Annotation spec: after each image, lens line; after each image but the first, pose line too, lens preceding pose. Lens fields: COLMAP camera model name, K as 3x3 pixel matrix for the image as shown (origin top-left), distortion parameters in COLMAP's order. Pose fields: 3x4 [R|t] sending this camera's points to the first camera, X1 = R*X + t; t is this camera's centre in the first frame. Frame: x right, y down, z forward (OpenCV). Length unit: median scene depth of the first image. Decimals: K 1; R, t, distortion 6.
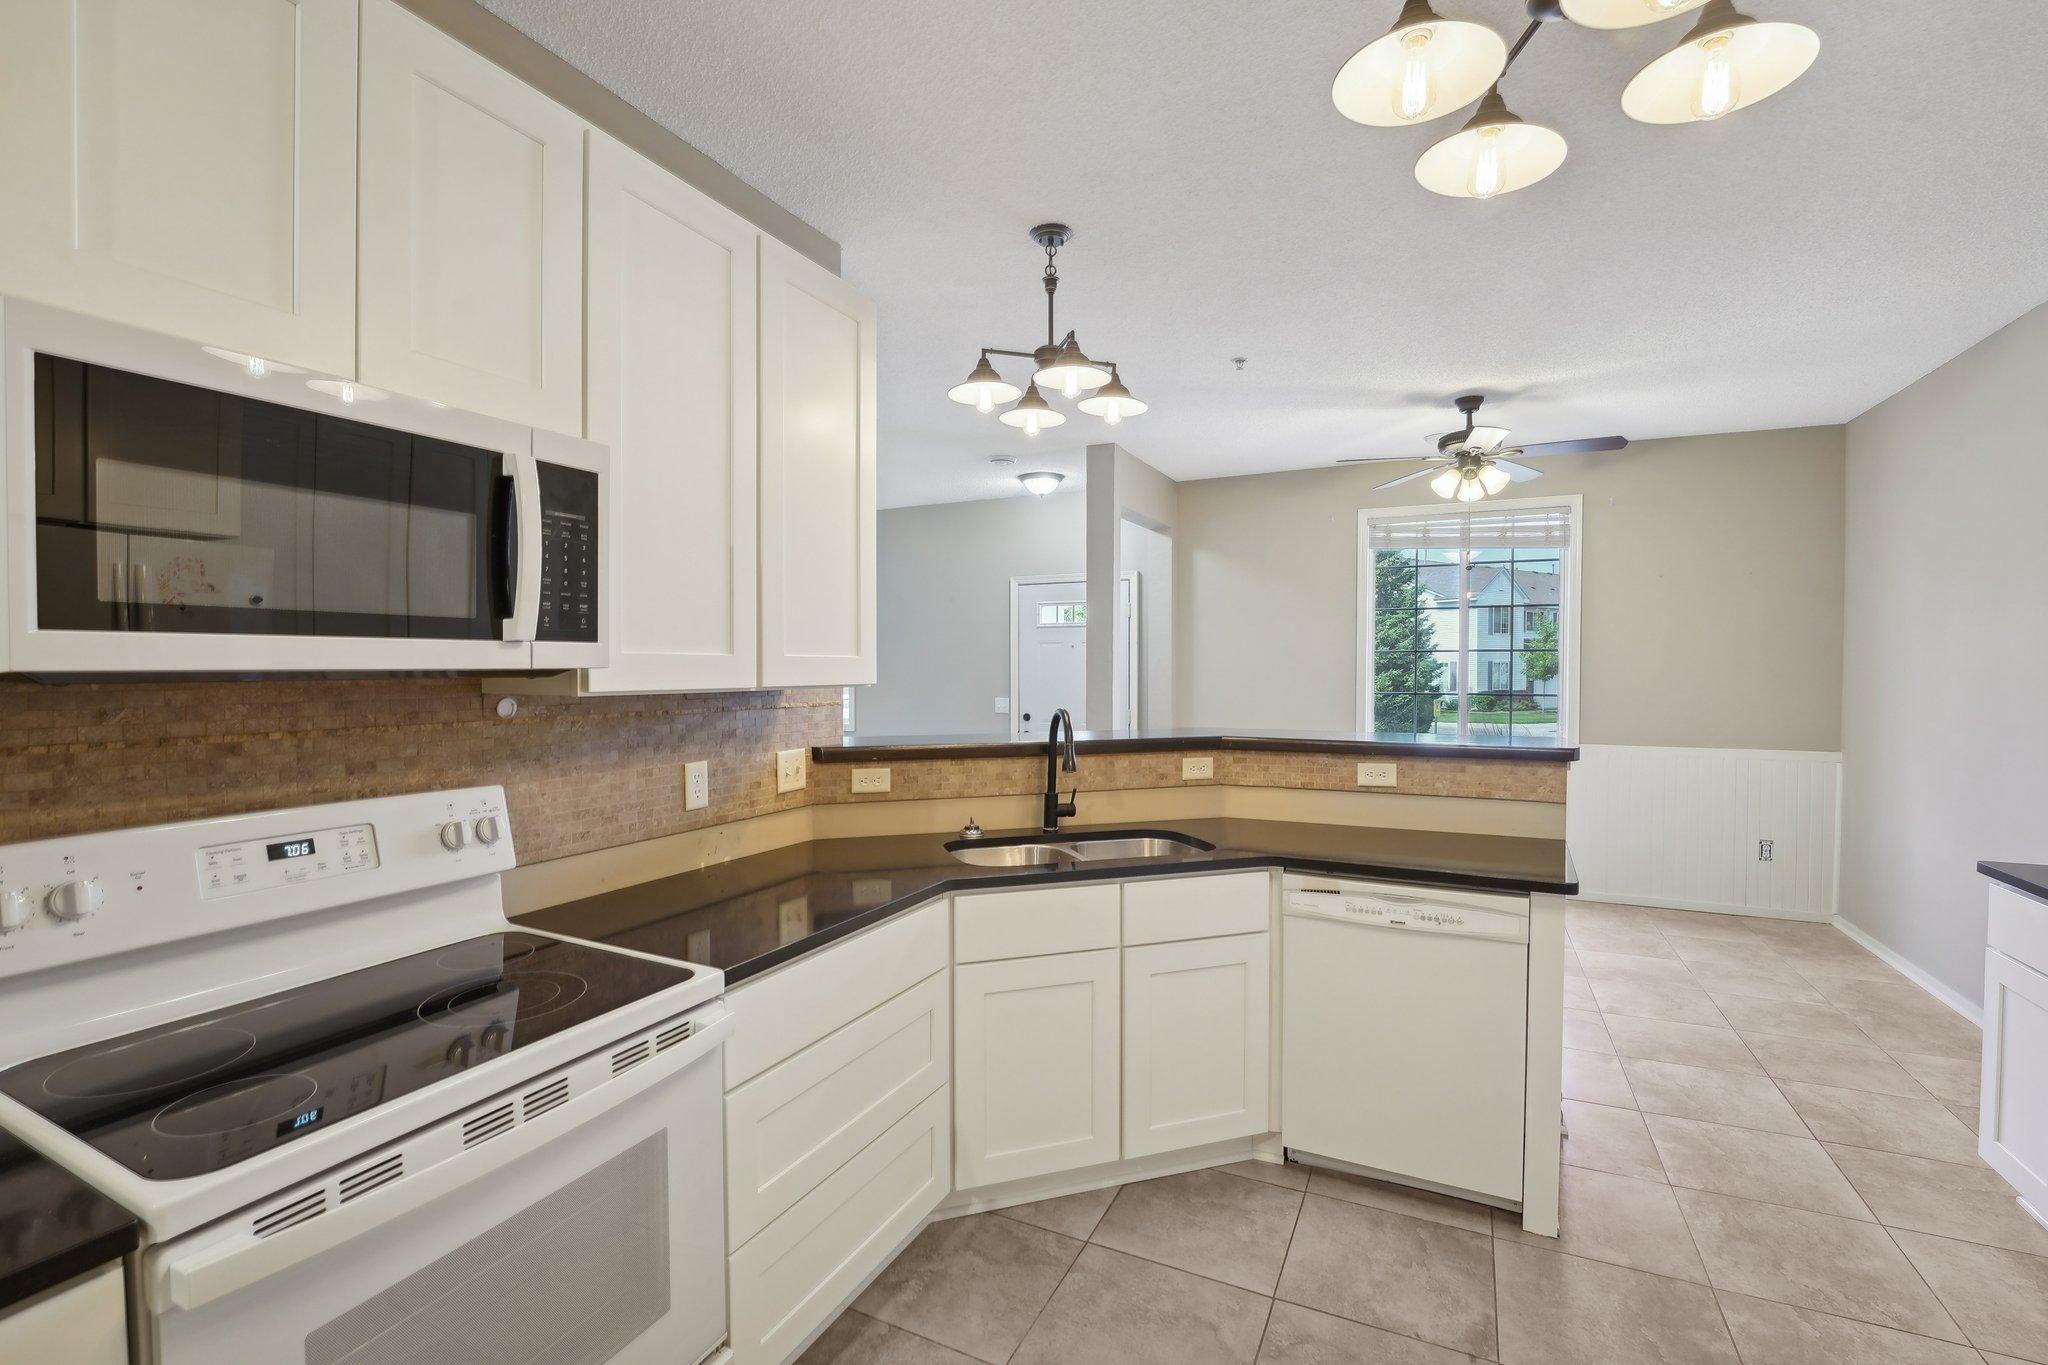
lens RADIAL K [[880.4, 0, 1015.5], [0, 880.4, 711.6], [0, 0, 1]] dist [-0.019382, -0.000035]
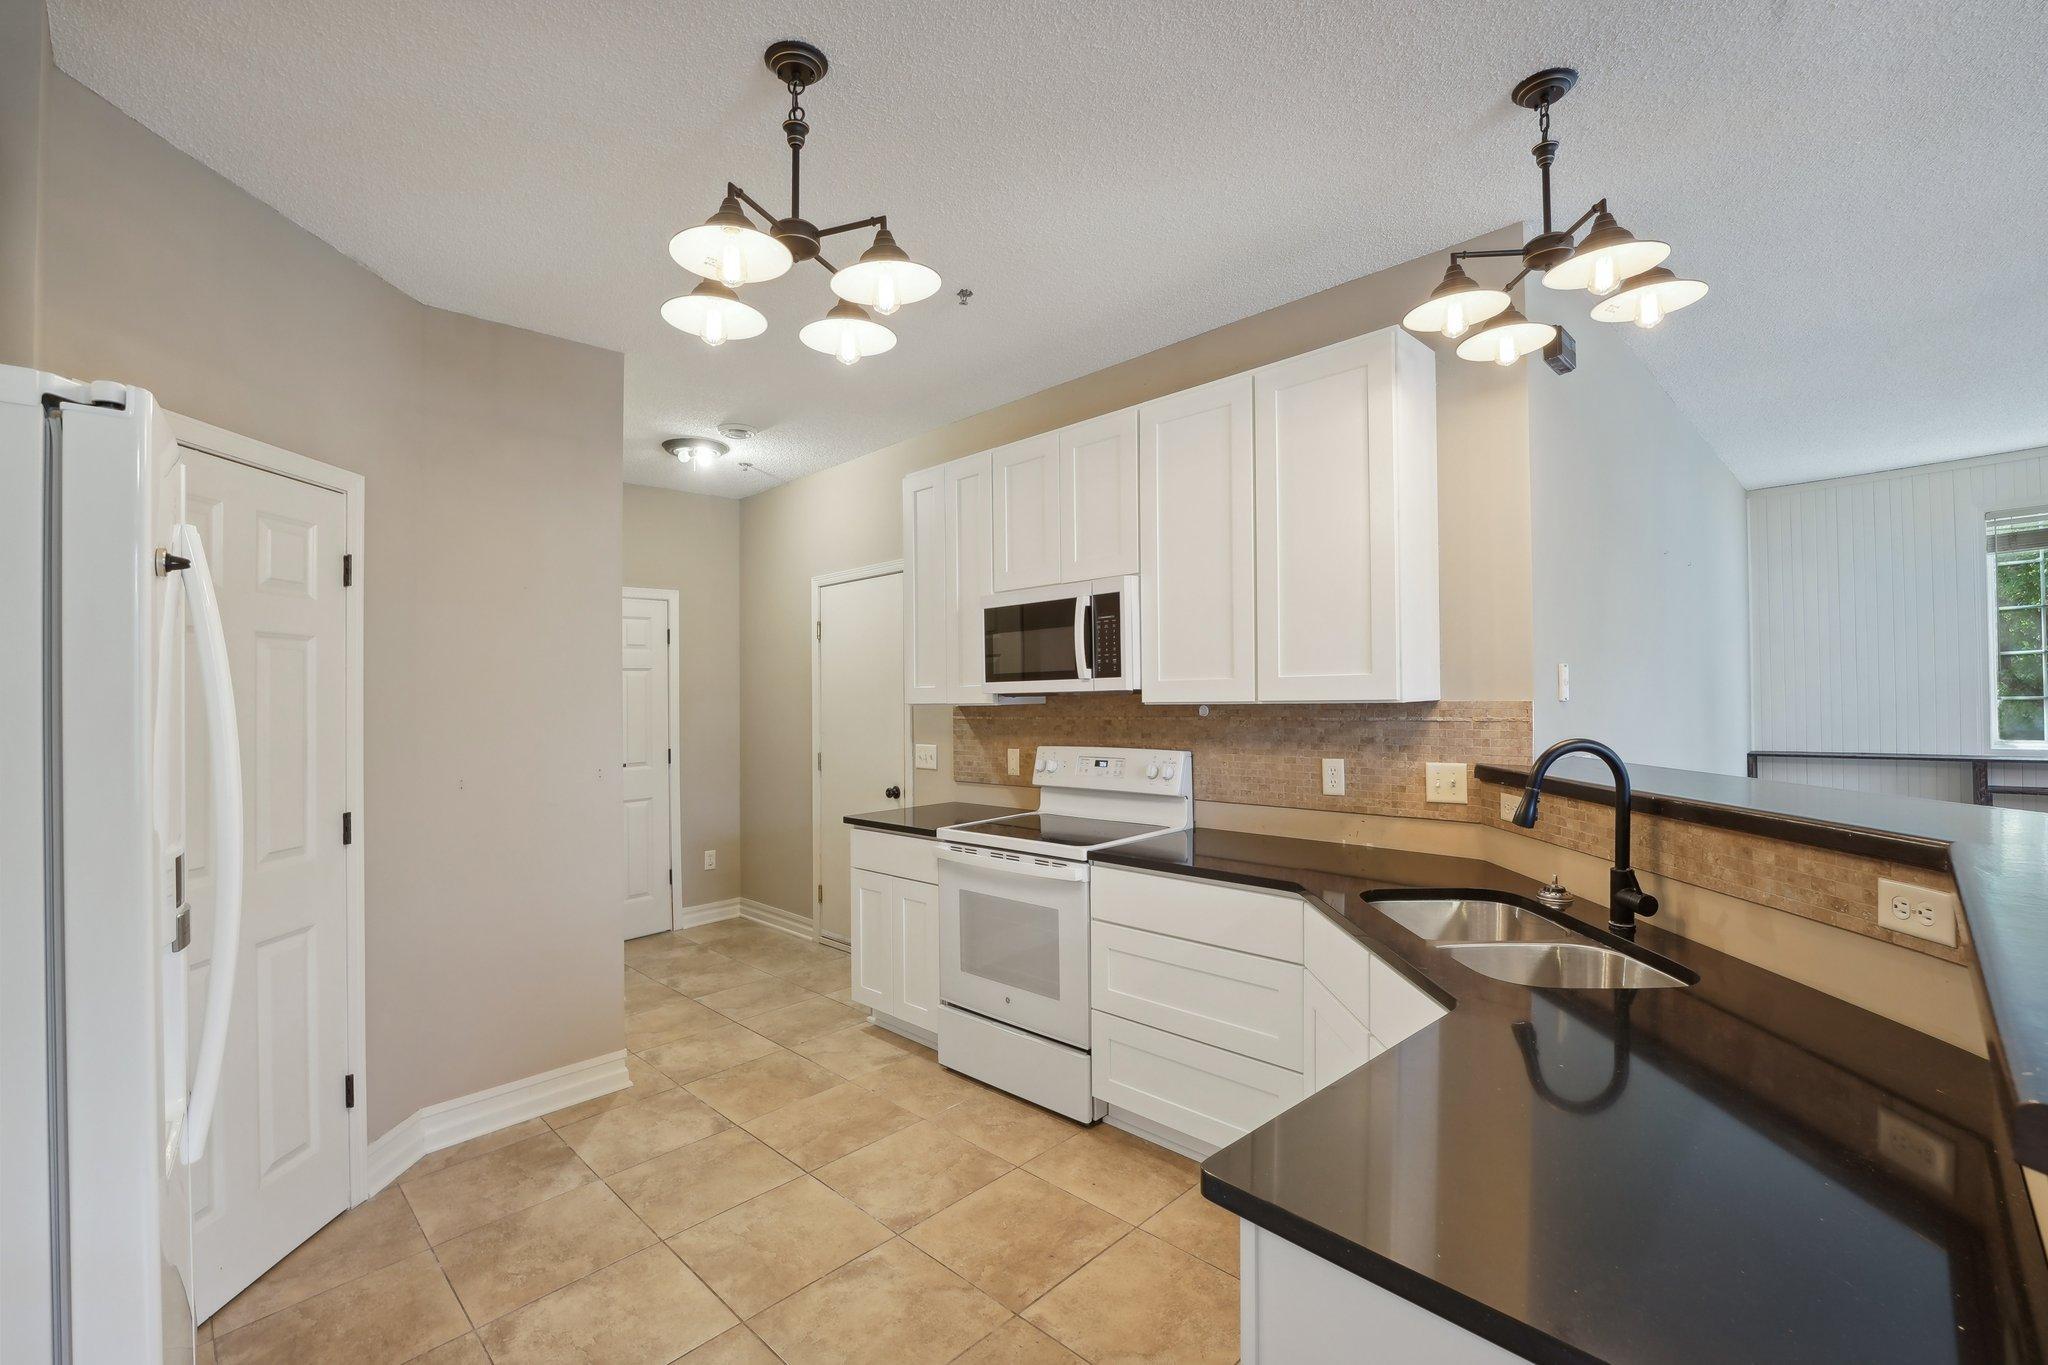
lens RADIAL K [[880.5, 0, 978.3], [0, 880.5, 643.3], [0, 0, 1]] dist [-0.022078, -0.000121]
pose [[-0.347497, -0.040690, -0.936798, 0.946054], [-0.022486, 0.999132, -0.035057, -0.050669], [0.937412, 0.008883, -0.348110, 0.877695]]
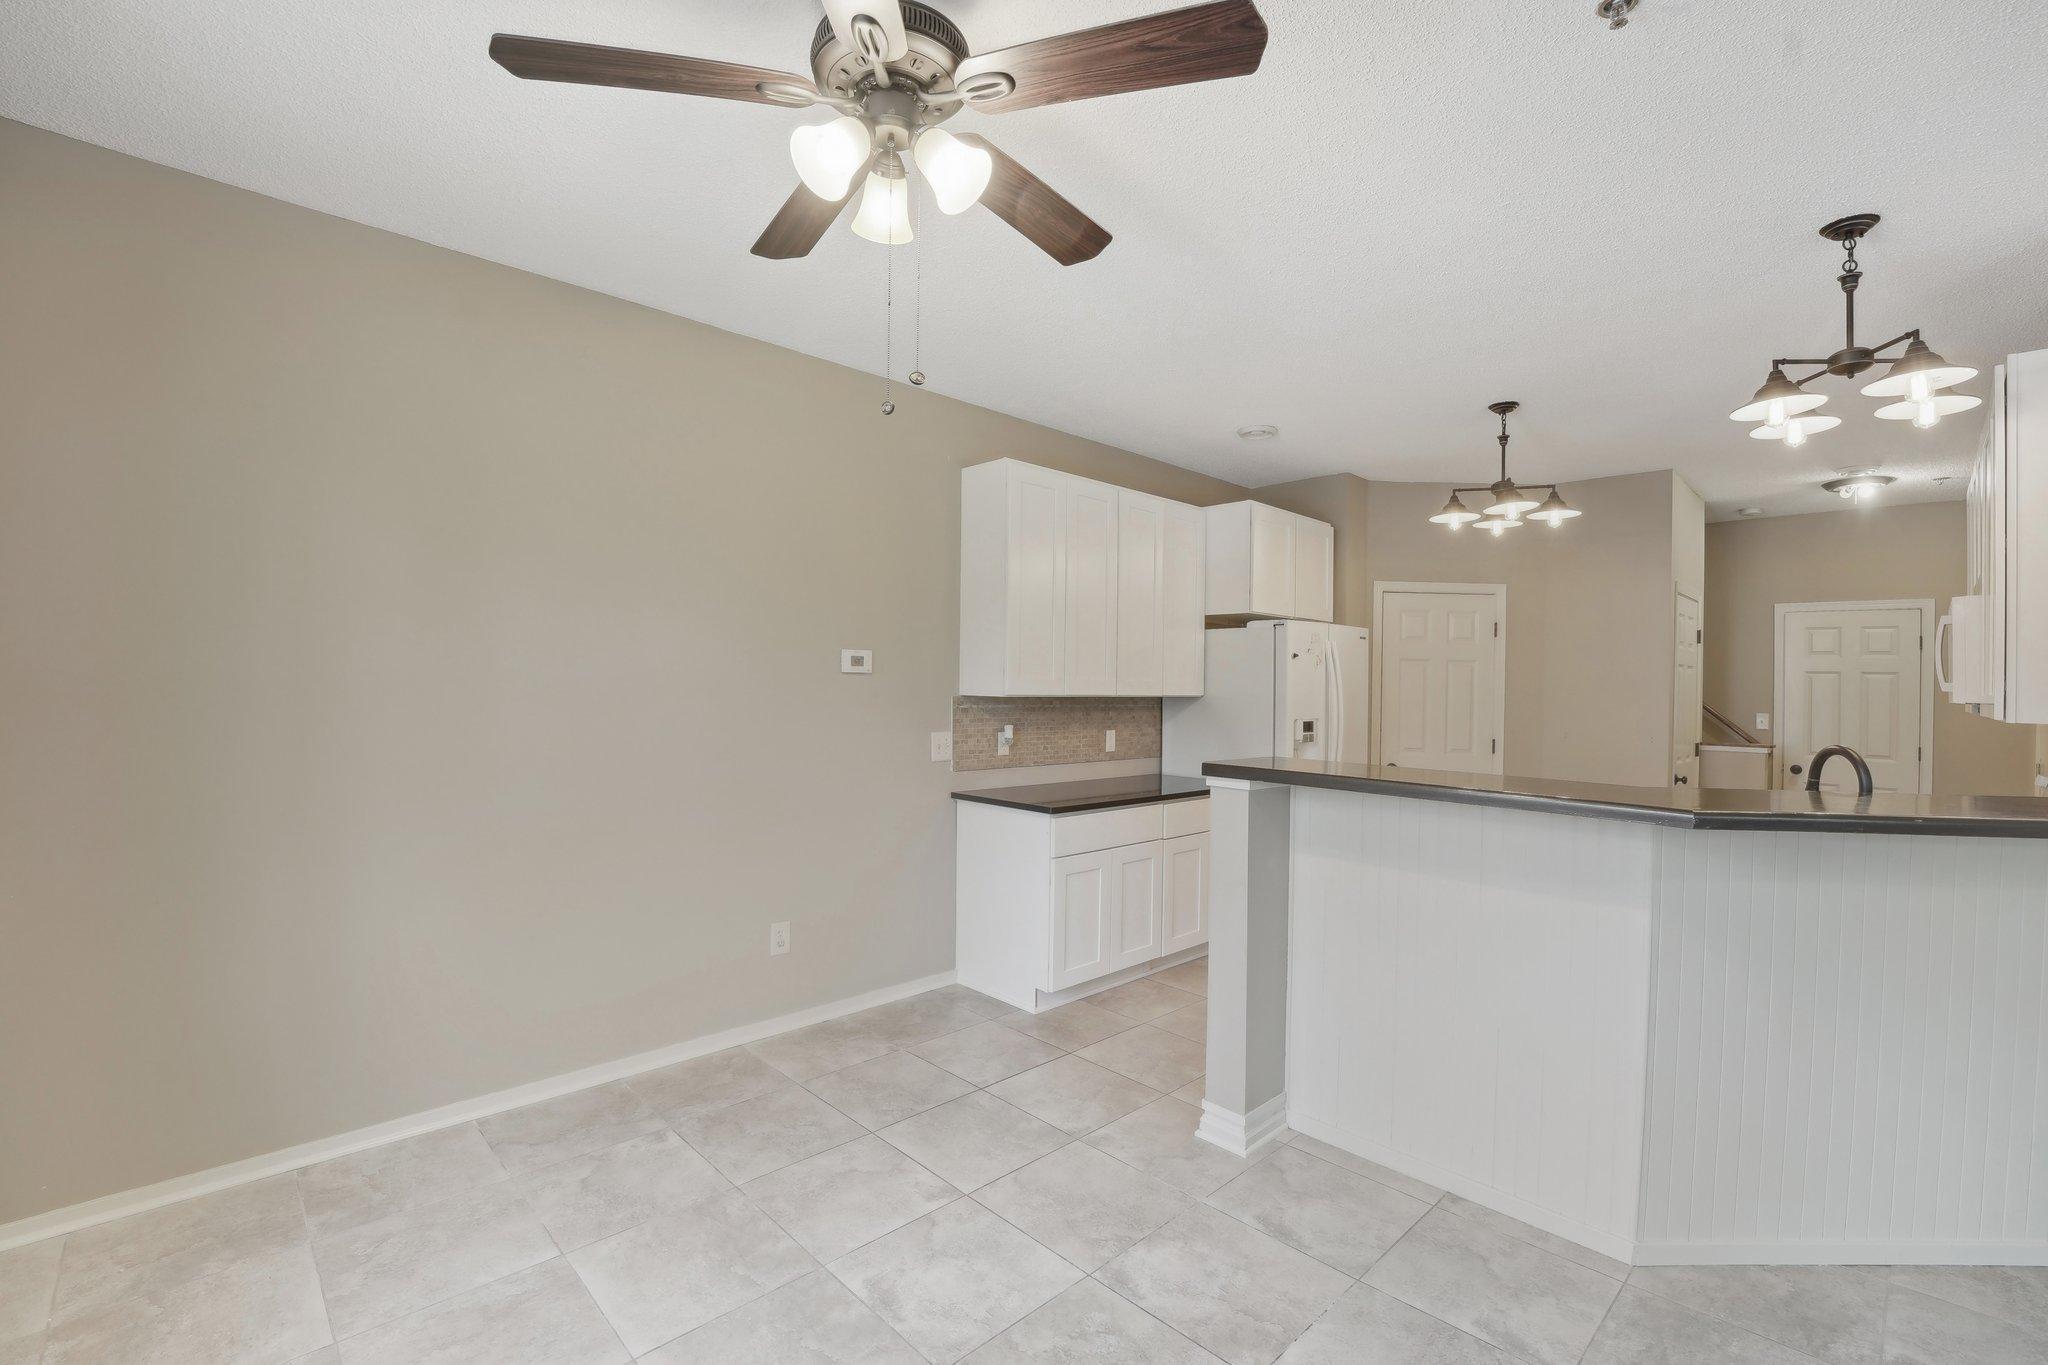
lens RADIAL K [[895.2, 0, 1025.4], [0, 895.2, 688.1], [0, 0, 1]] dist [-0.023208, -0.000377]
pose [[-0.944020, -0.019435, 0.329314, 0.606884], [-0.000876, 0.998407, 0.056412, -0.122261], [-0.329886, 0.052966, -0.942534, 2.370691]]
